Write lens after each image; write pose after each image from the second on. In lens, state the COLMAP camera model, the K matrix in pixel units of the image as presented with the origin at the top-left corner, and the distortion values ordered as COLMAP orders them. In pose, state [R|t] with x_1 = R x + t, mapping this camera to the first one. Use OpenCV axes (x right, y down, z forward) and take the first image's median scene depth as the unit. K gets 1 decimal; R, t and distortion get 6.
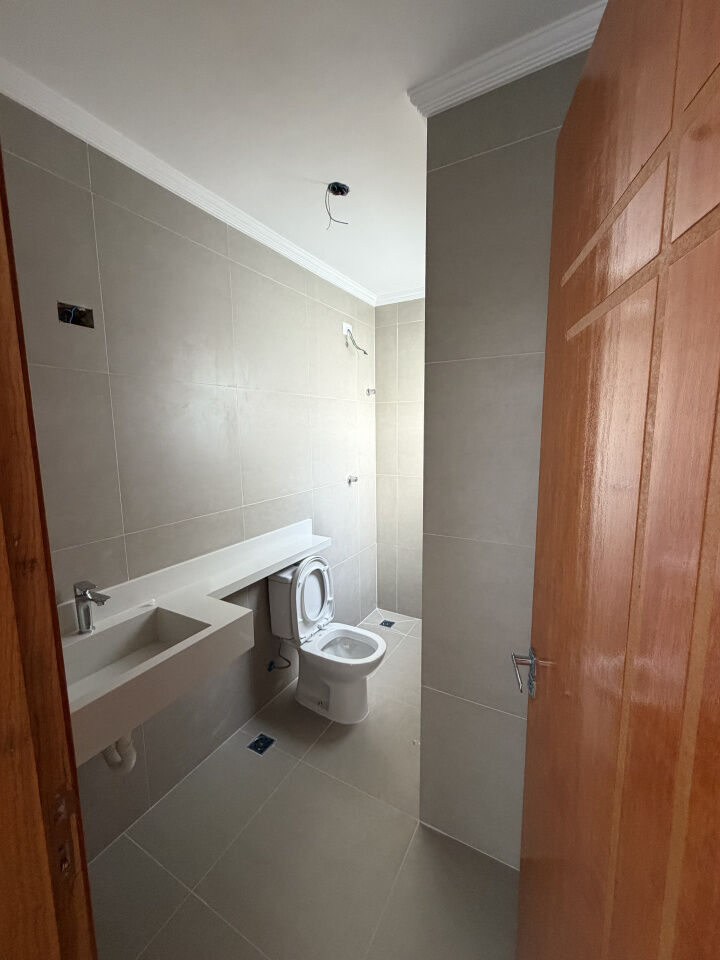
lens RADIAL K [[383.2, 0, 359.6], [0, 383.2, 477.5], [0, 0, 1]] dist [-0.000240, 0.000129]
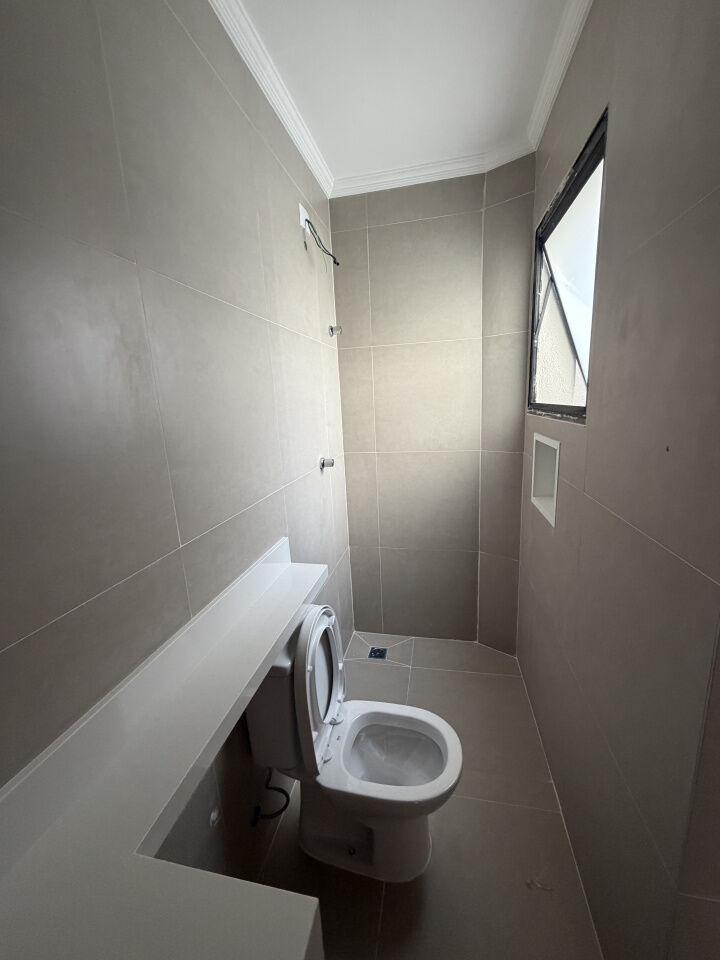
lens RADIAL K [[383.2, 0, 359.6], [0, 383.2, 477.5], [0, 0, 1]] dist [-0.000240, 0.000129]
pose [[0.953425, -0.095820, 0.286006, -0.155019], [0.076977, 0.994098, 0.076440, -0.016817], [-0.291642, -0.050864, 0.955174, 0.353660]]
